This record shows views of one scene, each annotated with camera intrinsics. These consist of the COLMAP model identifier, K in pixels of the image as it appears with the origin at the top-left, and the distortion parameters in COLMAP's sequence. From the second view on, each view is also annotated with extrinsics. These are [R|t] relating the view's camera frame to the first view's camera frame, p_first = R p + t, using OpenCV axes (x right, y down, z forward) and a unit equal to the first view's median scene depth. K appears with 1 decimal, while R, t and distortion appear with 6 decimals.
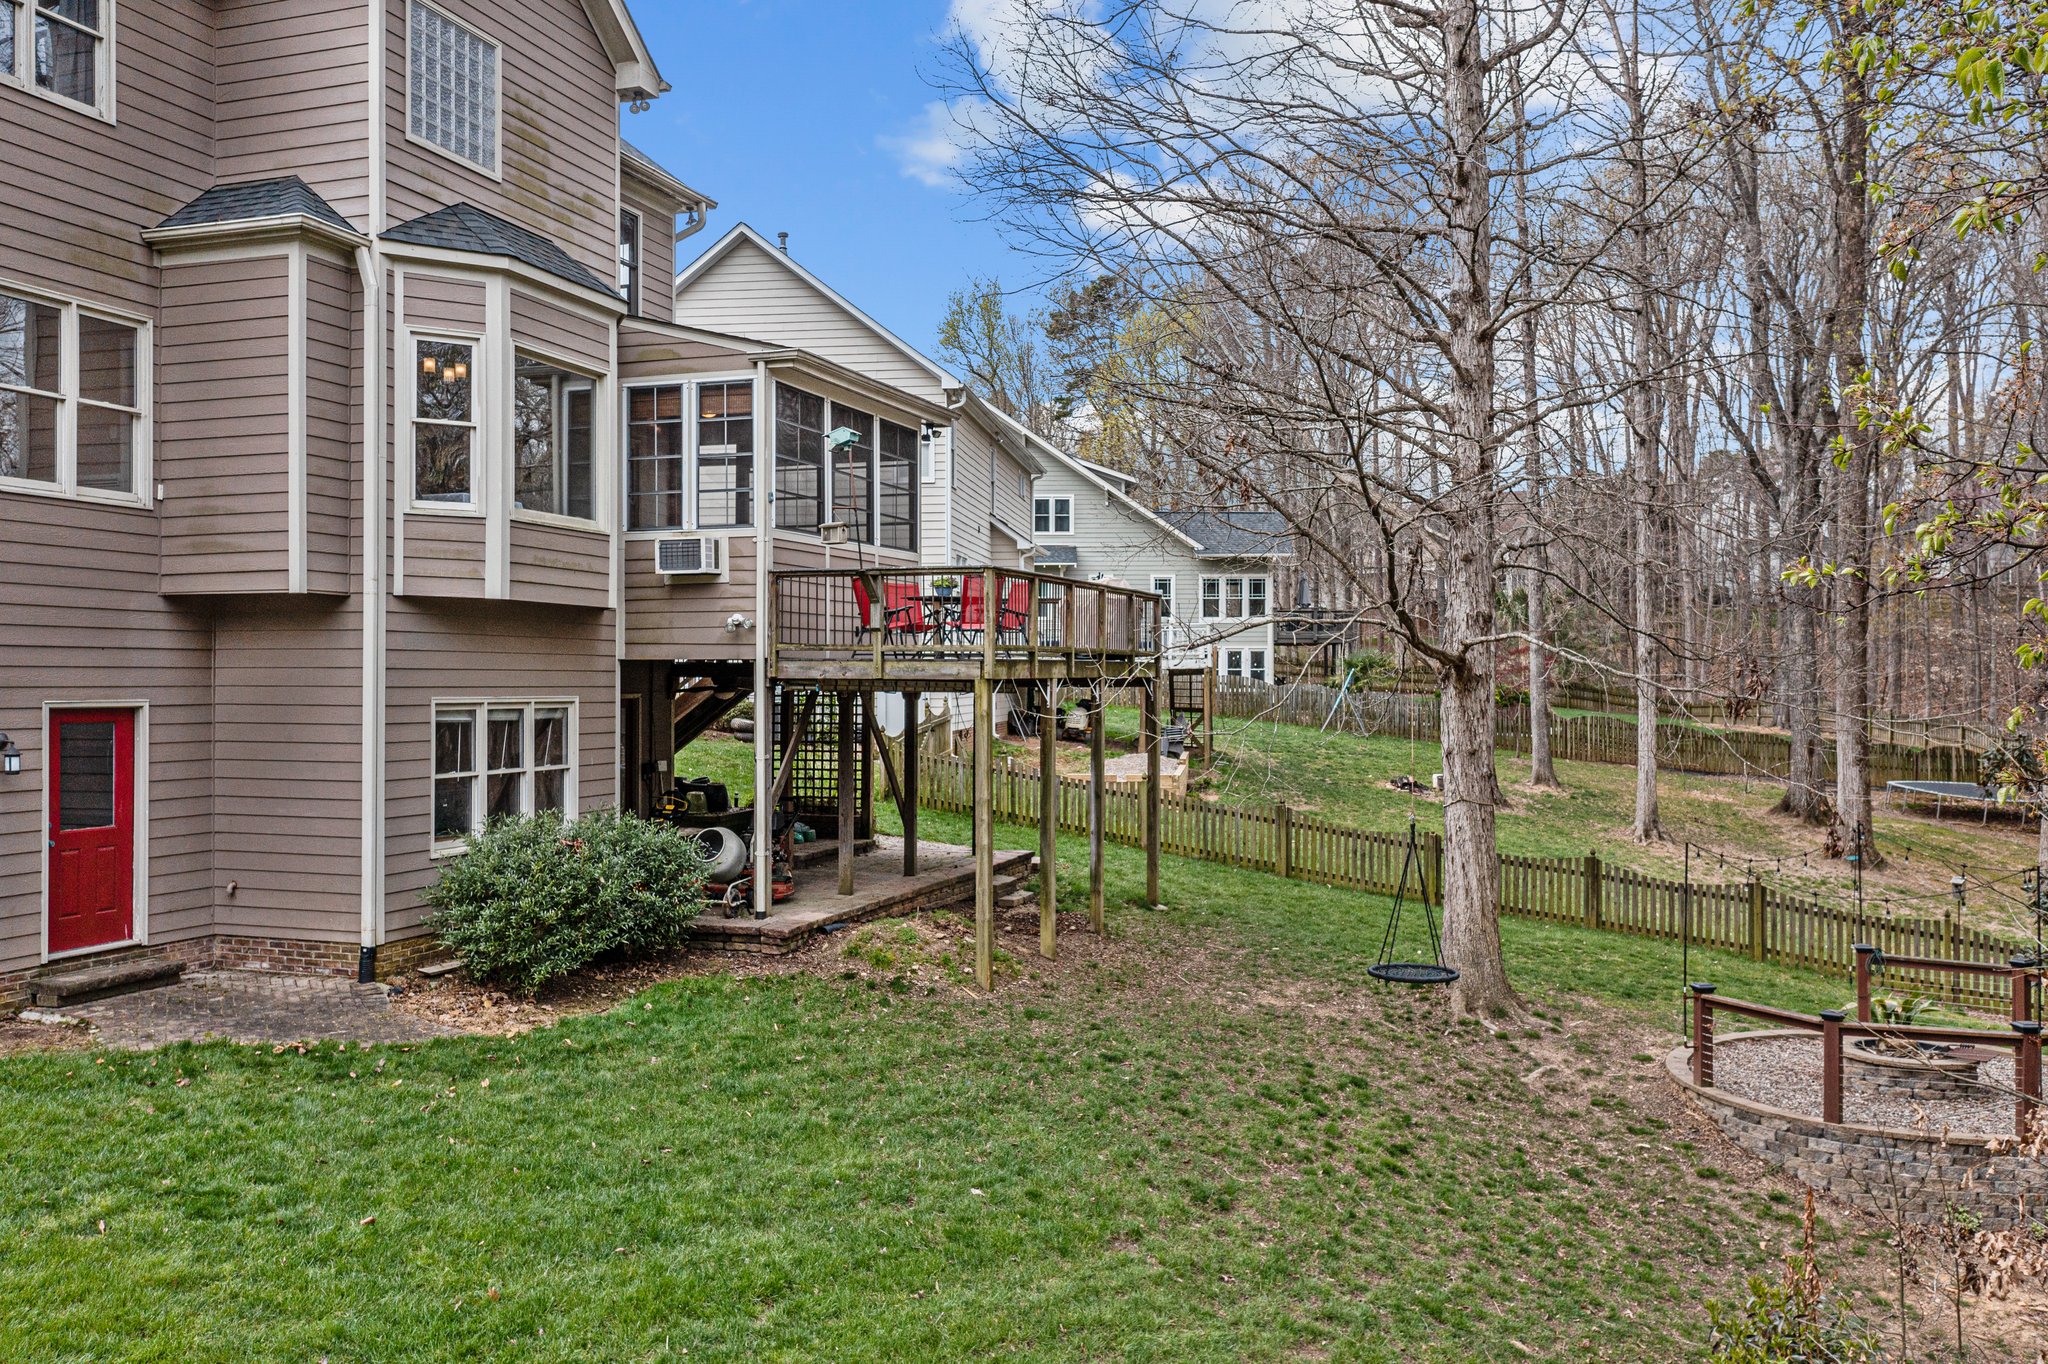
lens RADIAL K [[1614.4, 0, 1024.0], [0, 1614.4, 682.0], [0, 0, 1]] dist [-0.007688, -0.000200]
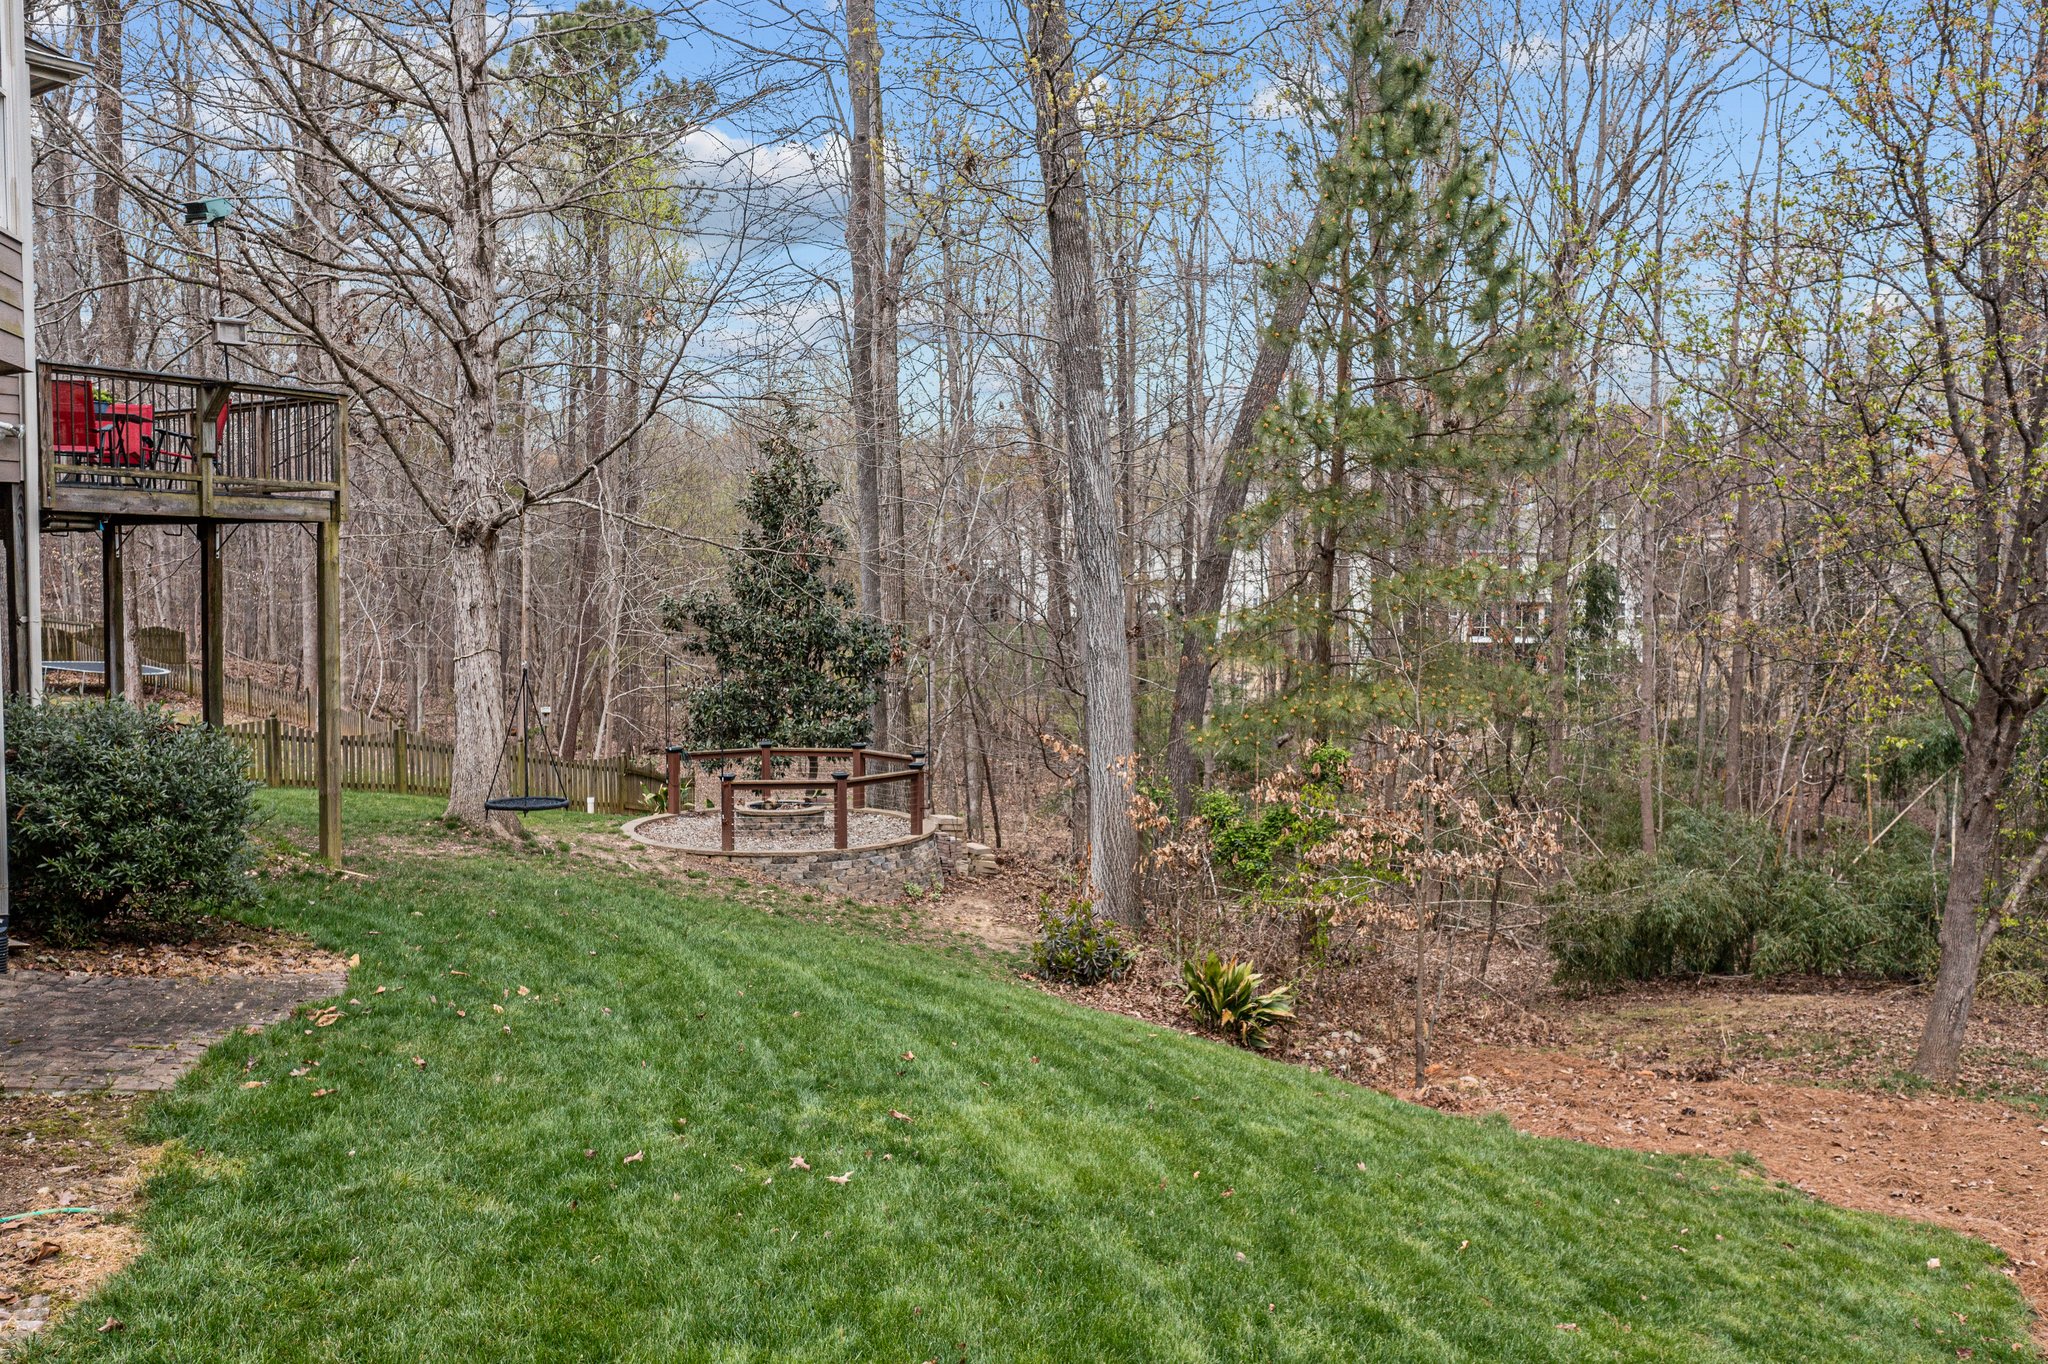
lens RADIAL K [[1637.6, 0, 1029.8], [0, 1637.6, 684.9], [0, 0, 1]] dist [-0.005480, 0.000819]
pose [[0.285041, -0.056759, 0.956833, -0.841841], [-0.007569, 0.998081, 0.061461, 0.031850], [-0.958485, -0.024761, 0.284065, 0.408657]]
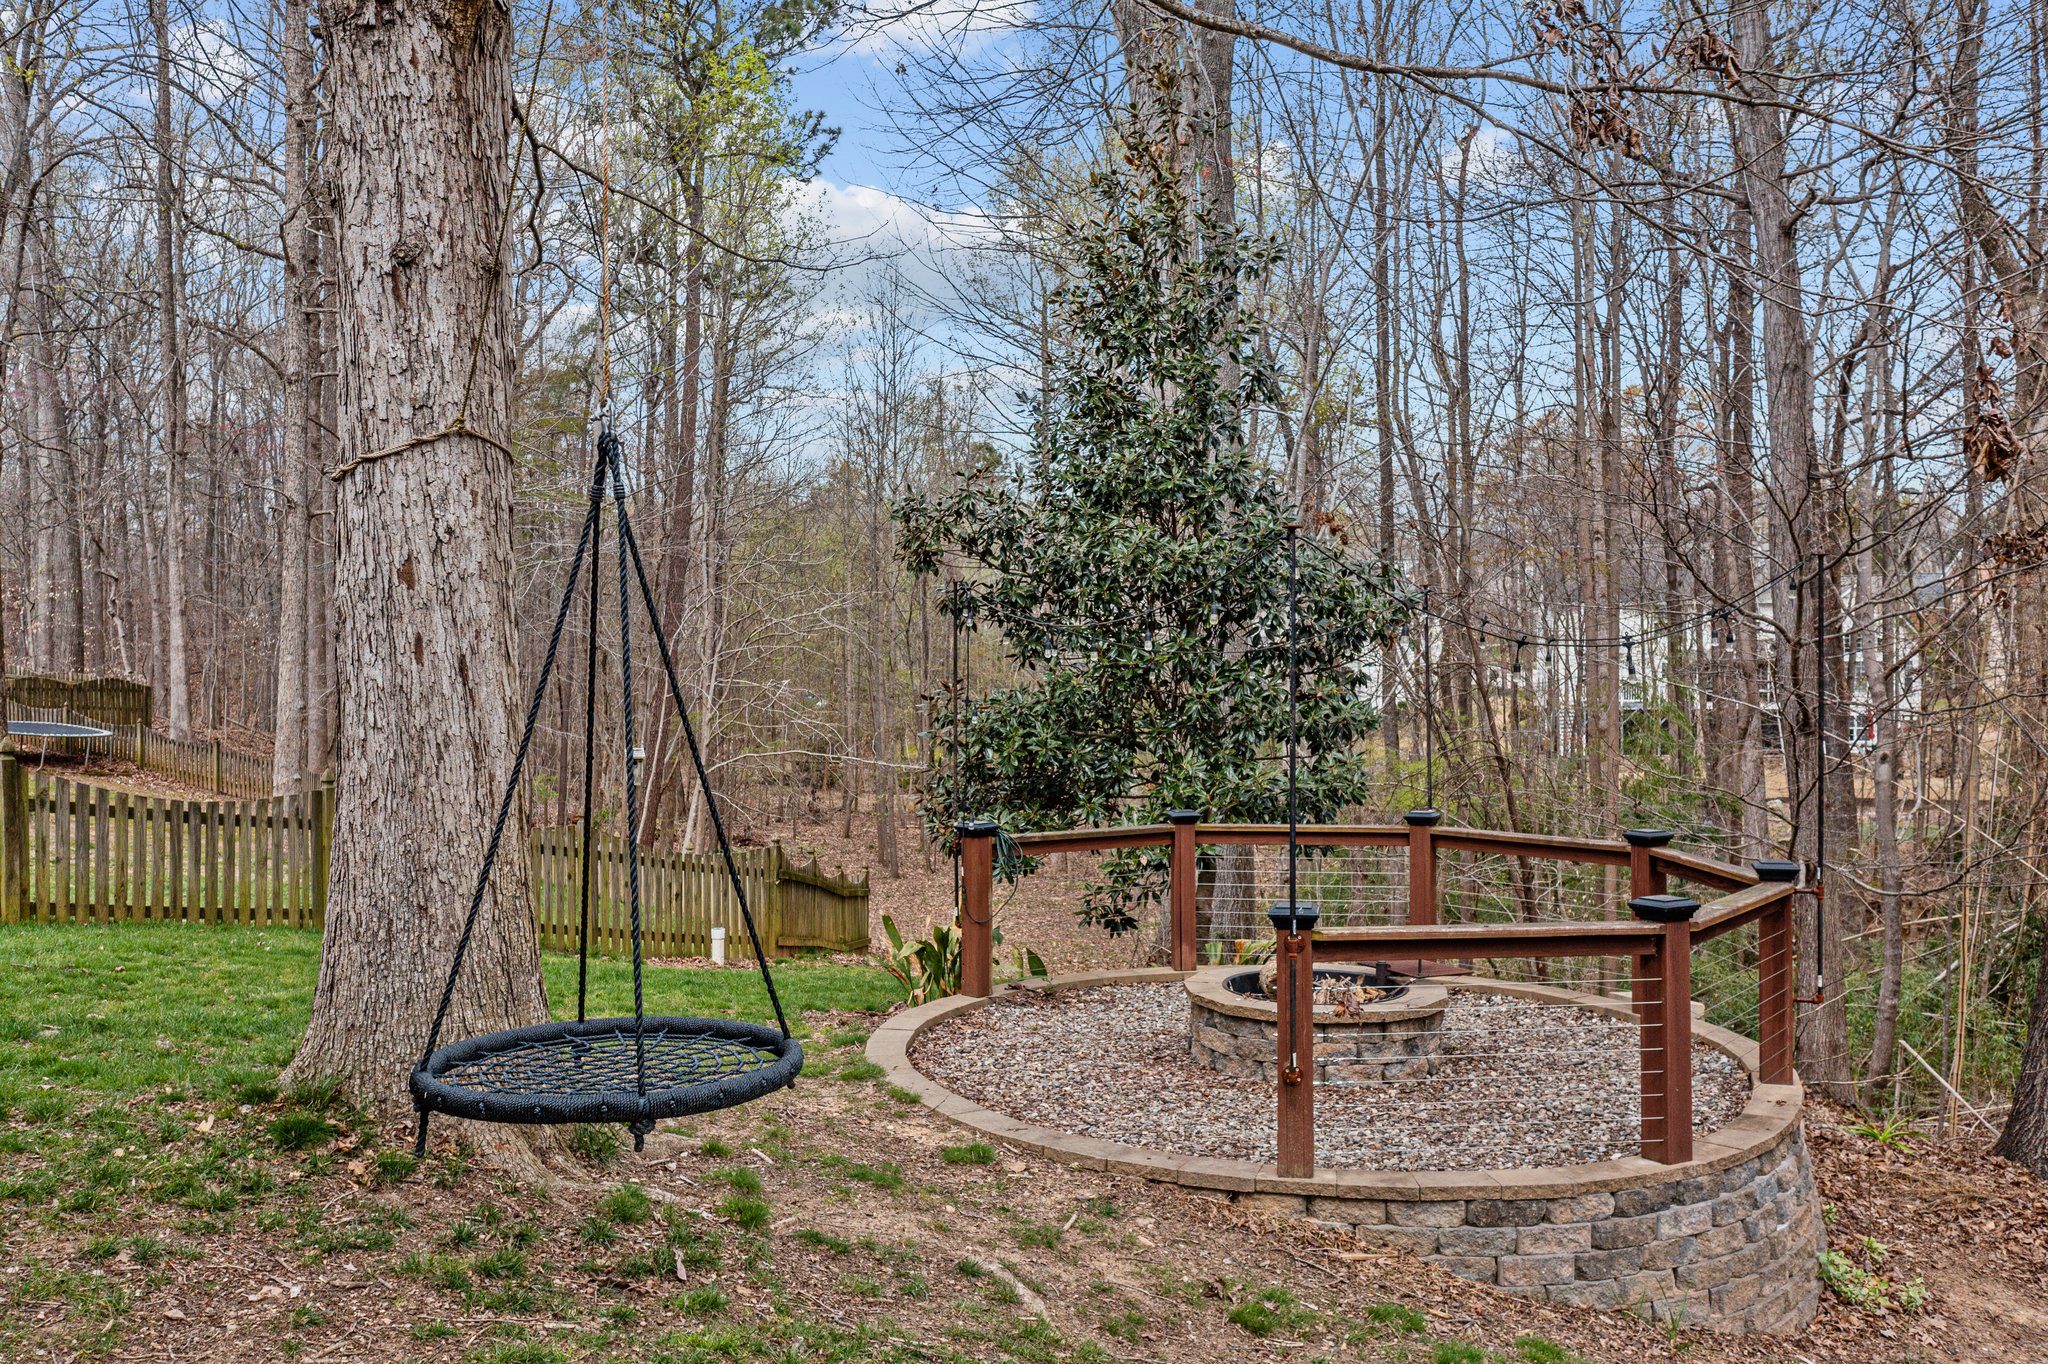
lens RADIAL K [[1614.4, 0, 1024.0], [0, 1614.4, 682.0], [0, 0, 1]] dist [-0.007688, -0.000200]
pose [[0.319578, -0.003259, 0.947554, 0.043274], [0.000222, 0.999994, 0.003365, 0.142294], [-0.947560, -0.000865, 0.319577, 1.002242]]
